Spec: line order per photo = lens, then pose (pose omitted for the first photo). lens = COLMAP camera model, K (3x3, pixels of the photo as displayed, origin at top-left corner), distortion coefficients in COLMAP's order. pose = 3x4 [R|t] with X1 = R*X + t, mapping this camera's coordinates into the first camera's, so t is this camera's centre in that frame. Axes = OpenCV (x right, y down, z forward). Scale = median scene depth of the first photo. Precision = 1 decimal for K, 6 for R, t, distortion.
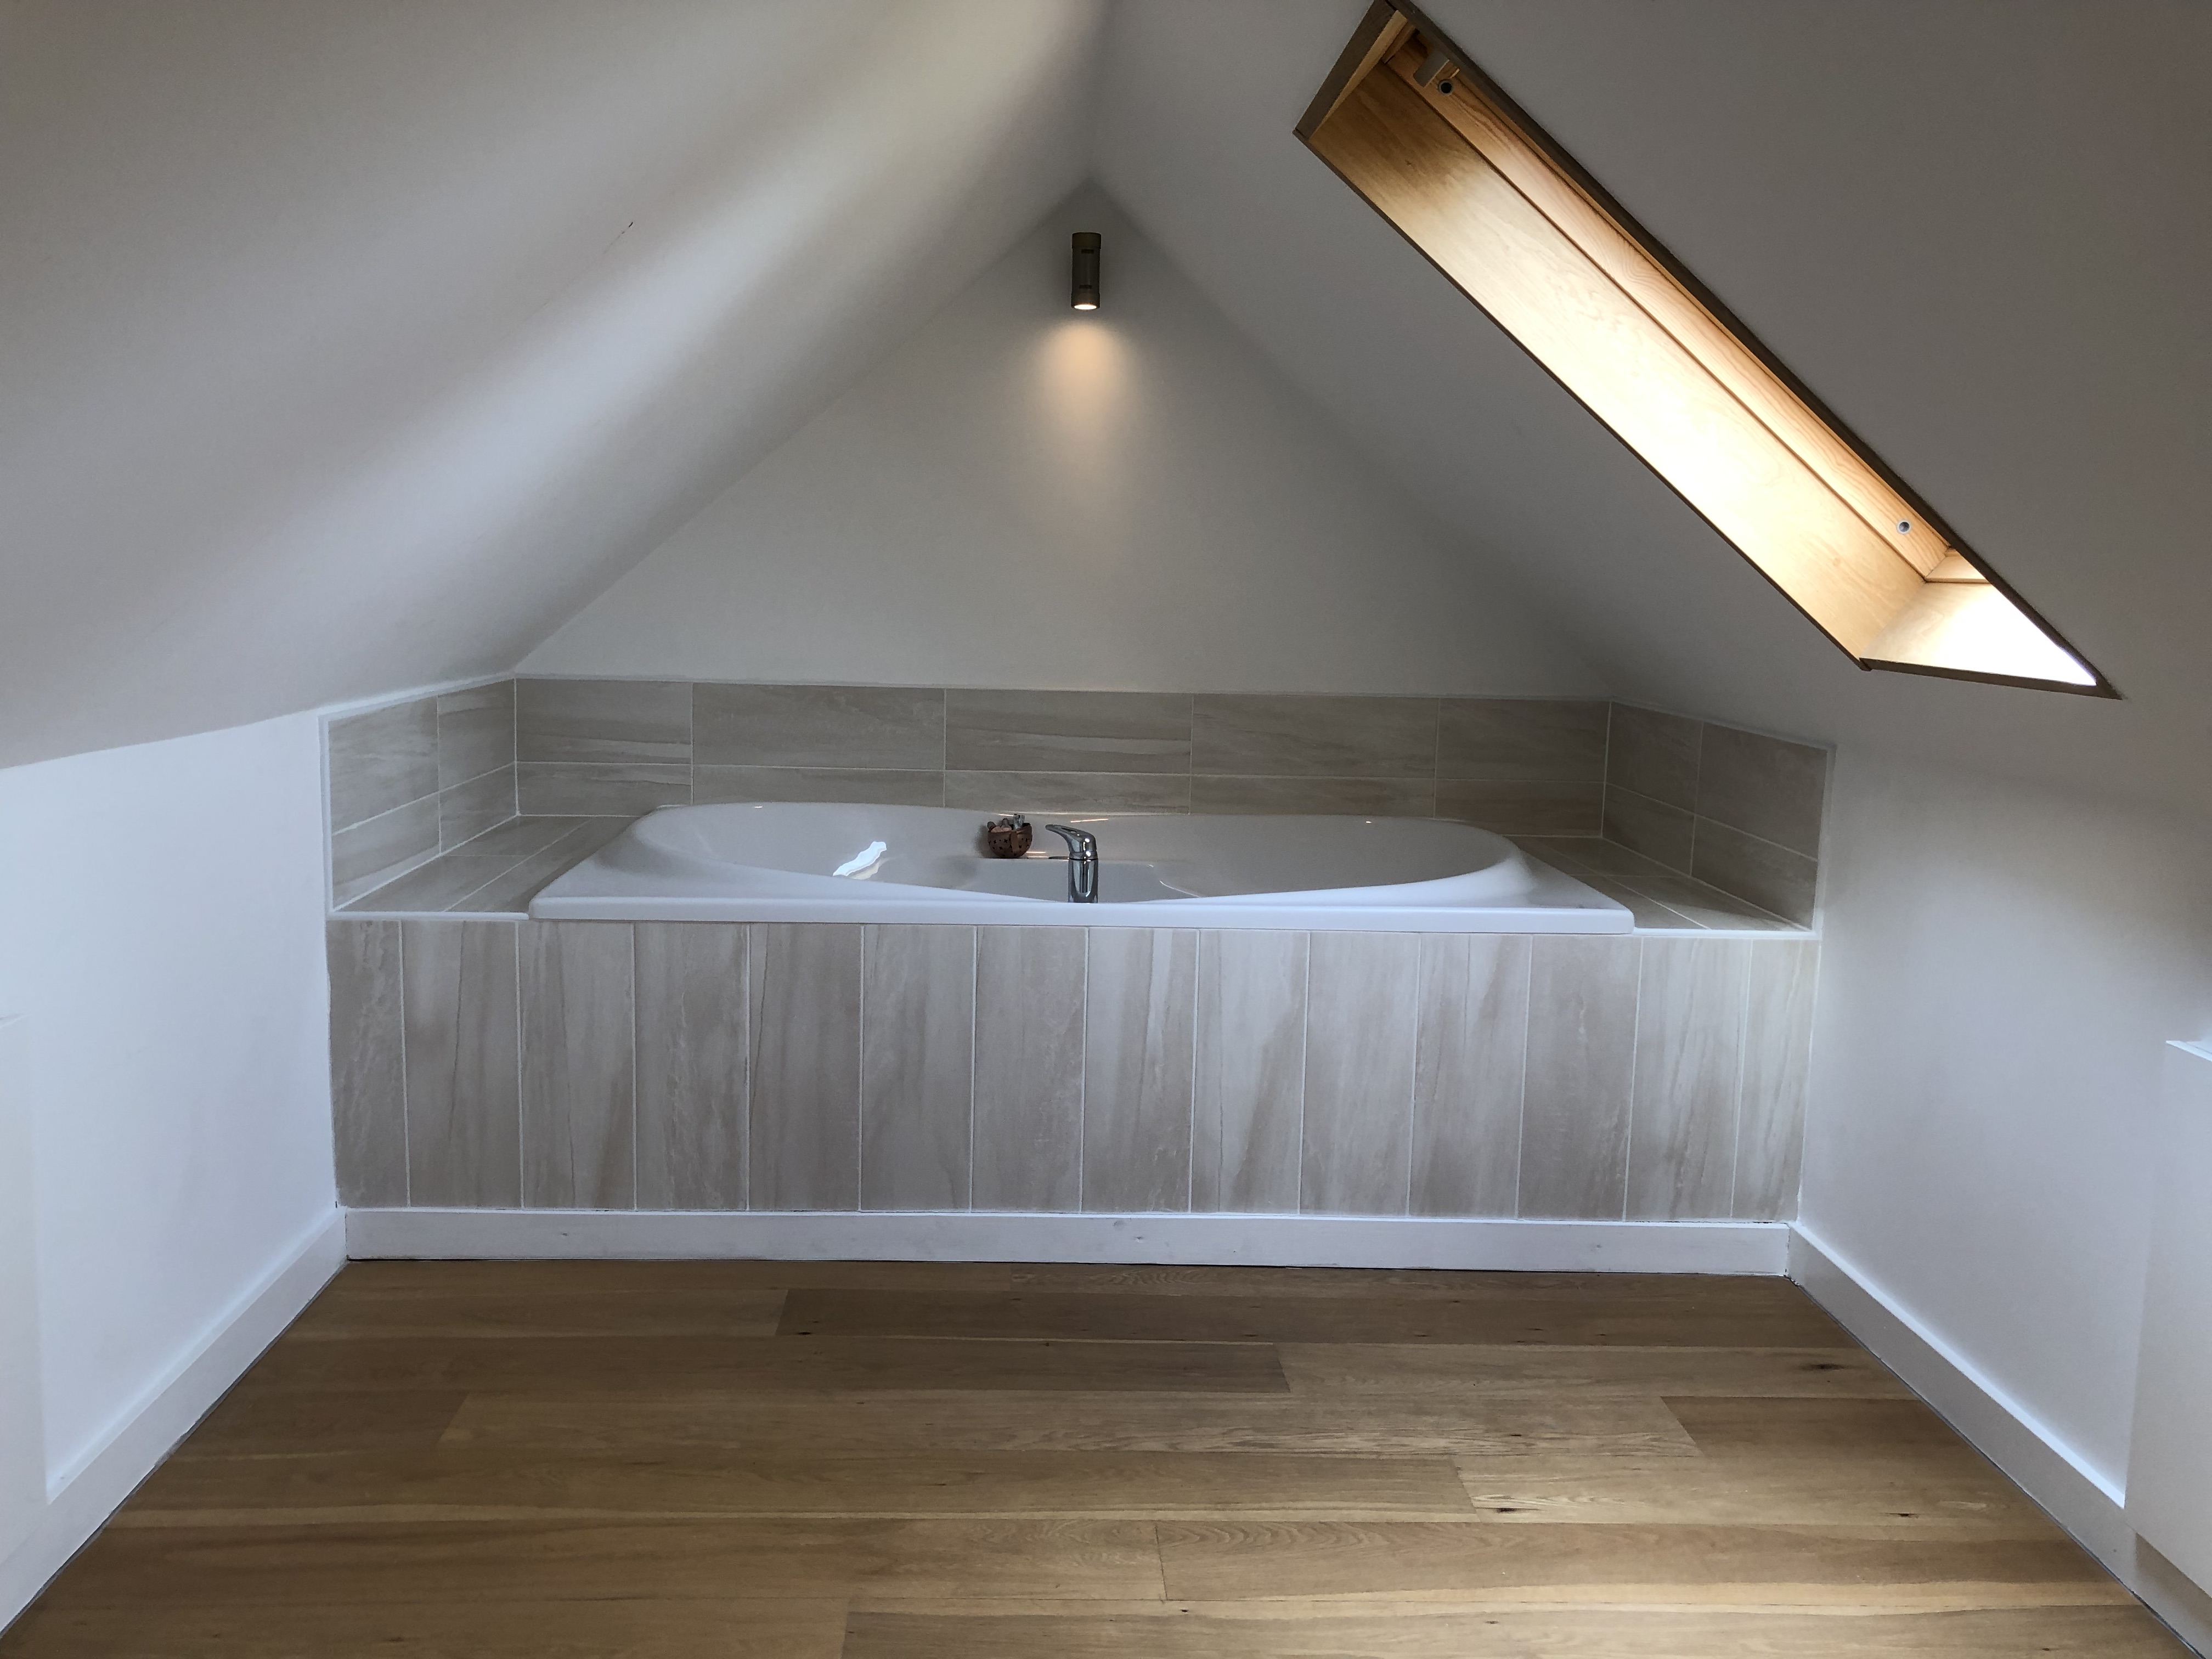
lens RADIAL K [[1818.0, 0, 1097.6], [0, 1818.0, 797.8], [0, 0, 1]] dist [0.058158, -0.100751]
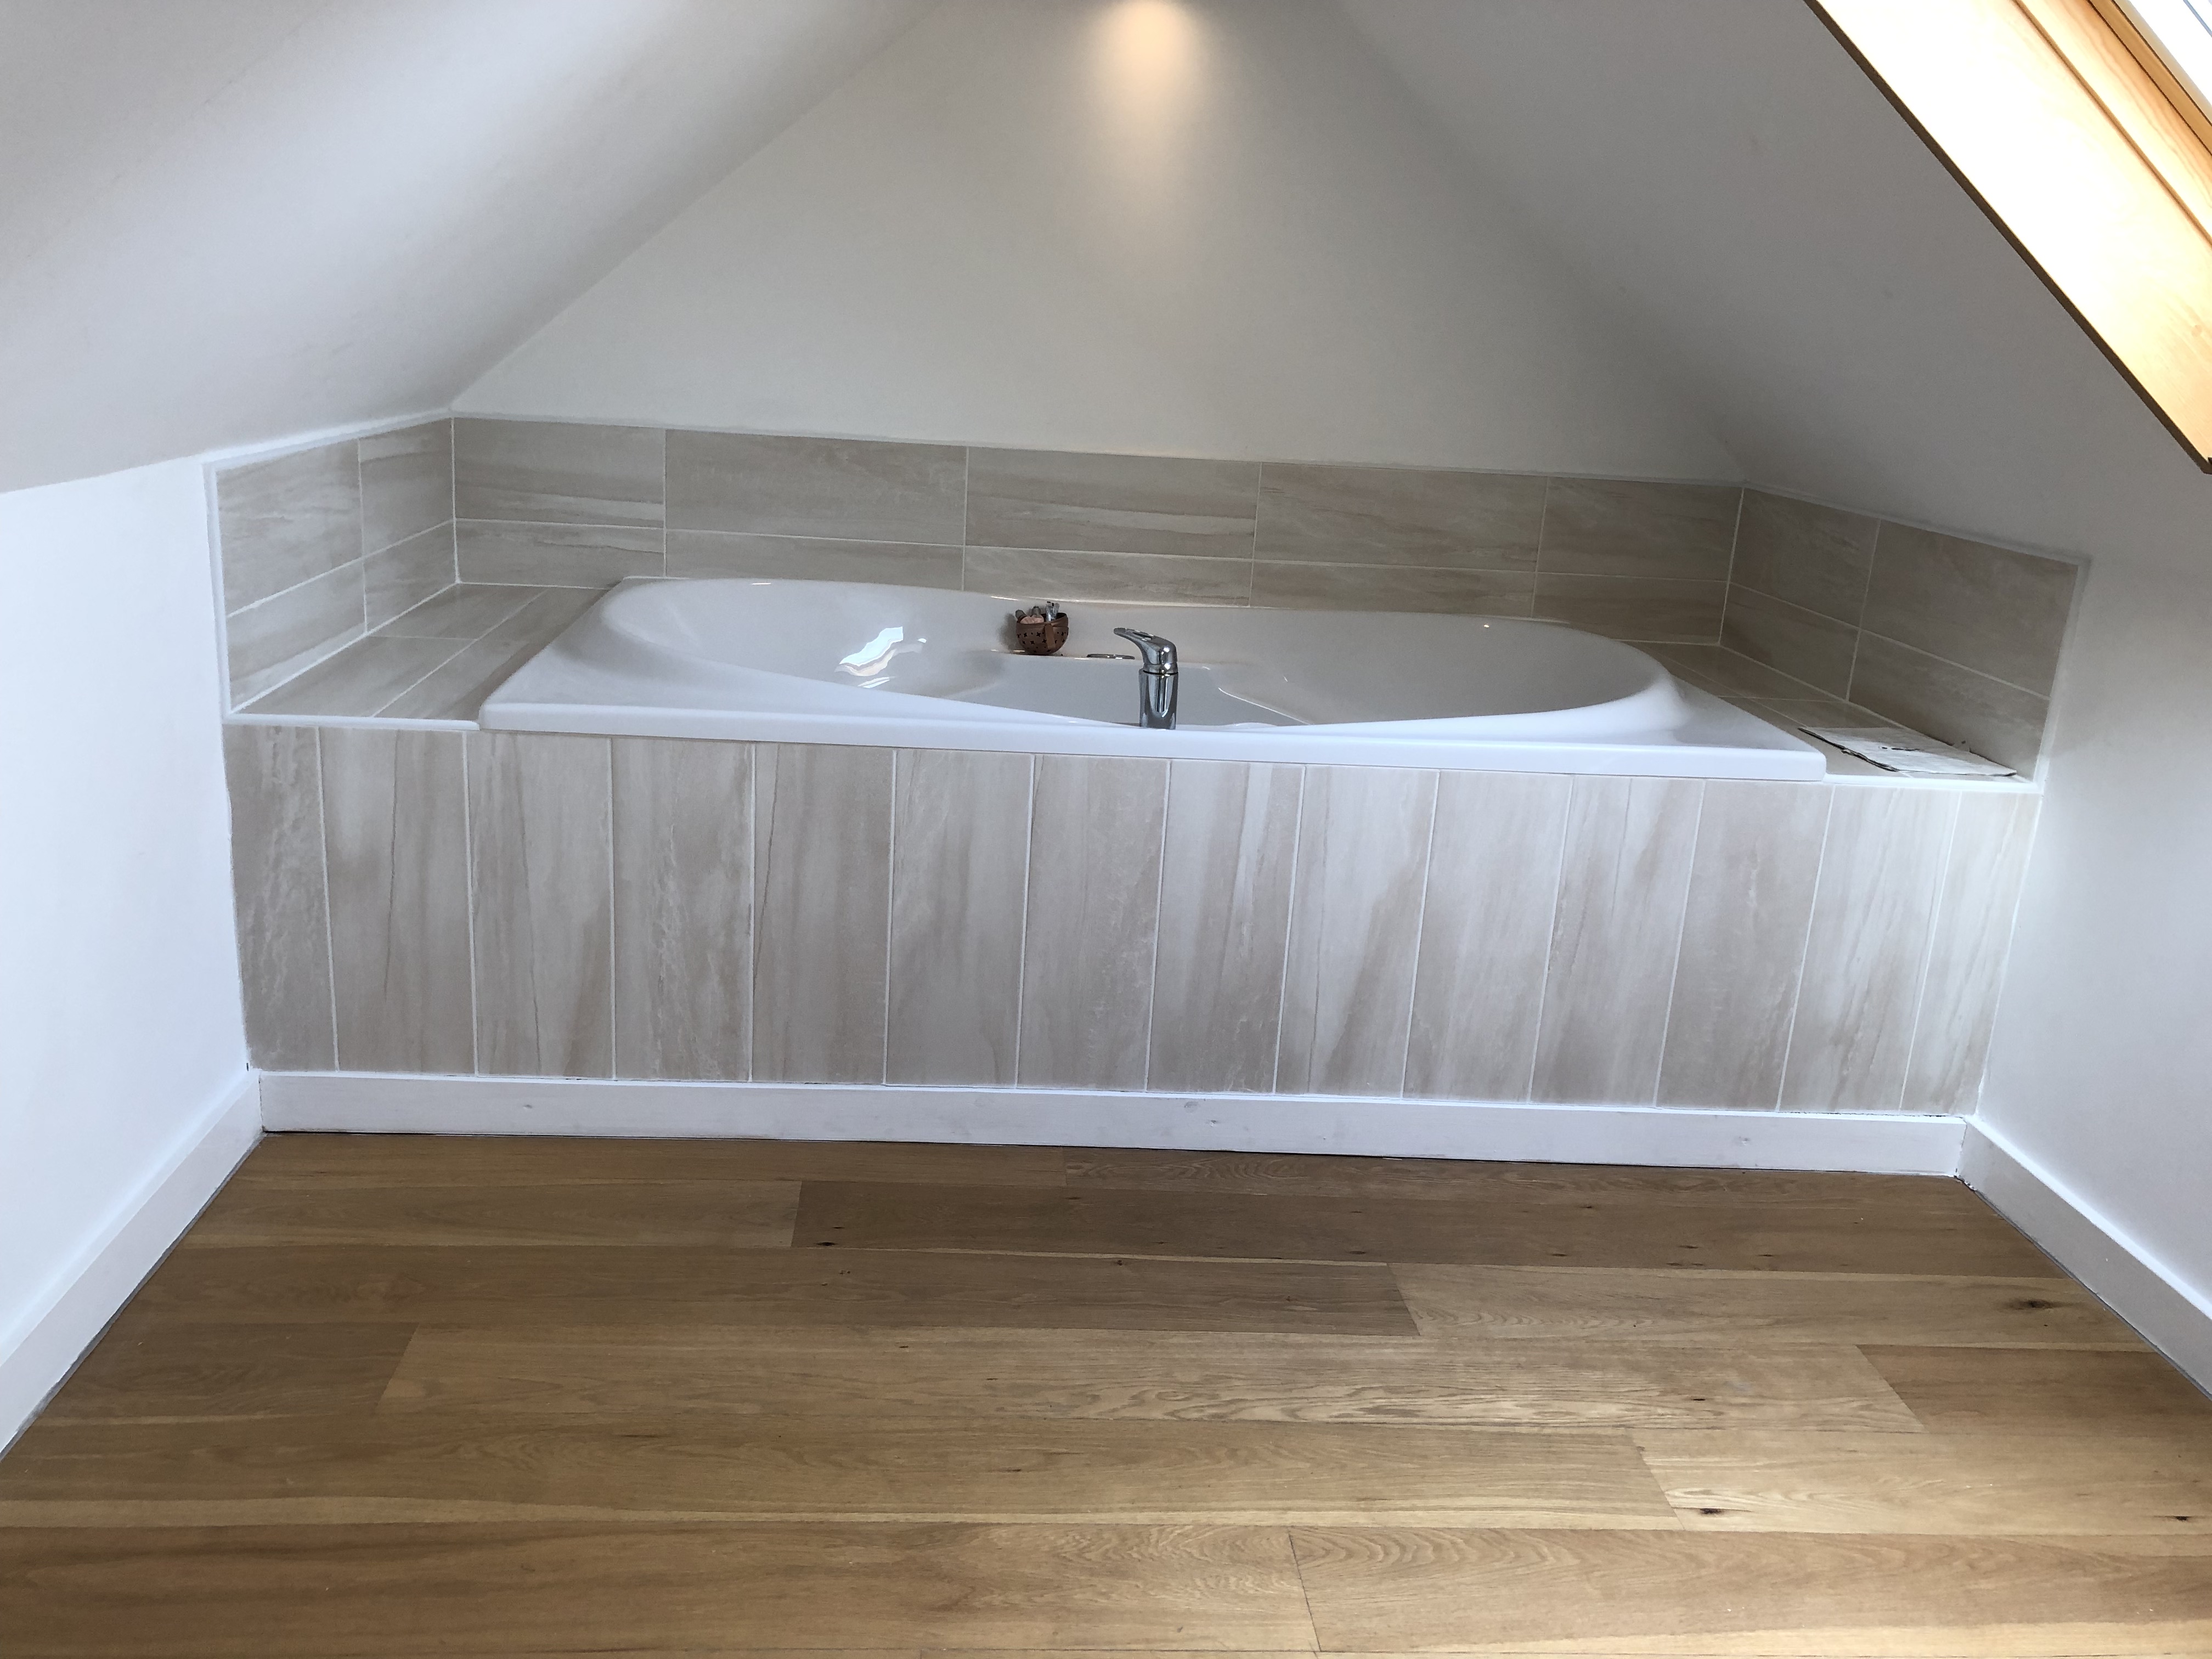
lens RADIAL K [[1818.0, 0, 1097.6], [0, 1818.0, 797.8], [0, 0, 1]] dist [0.058158, -0.100751]
pose [[0.999018, 0.026638, 0.035394, -0.066275], [-0.031184, 0.990376, 0.134841, -0.020236], [-0.031461, -0.135813, 0.990235, 0.188412]]
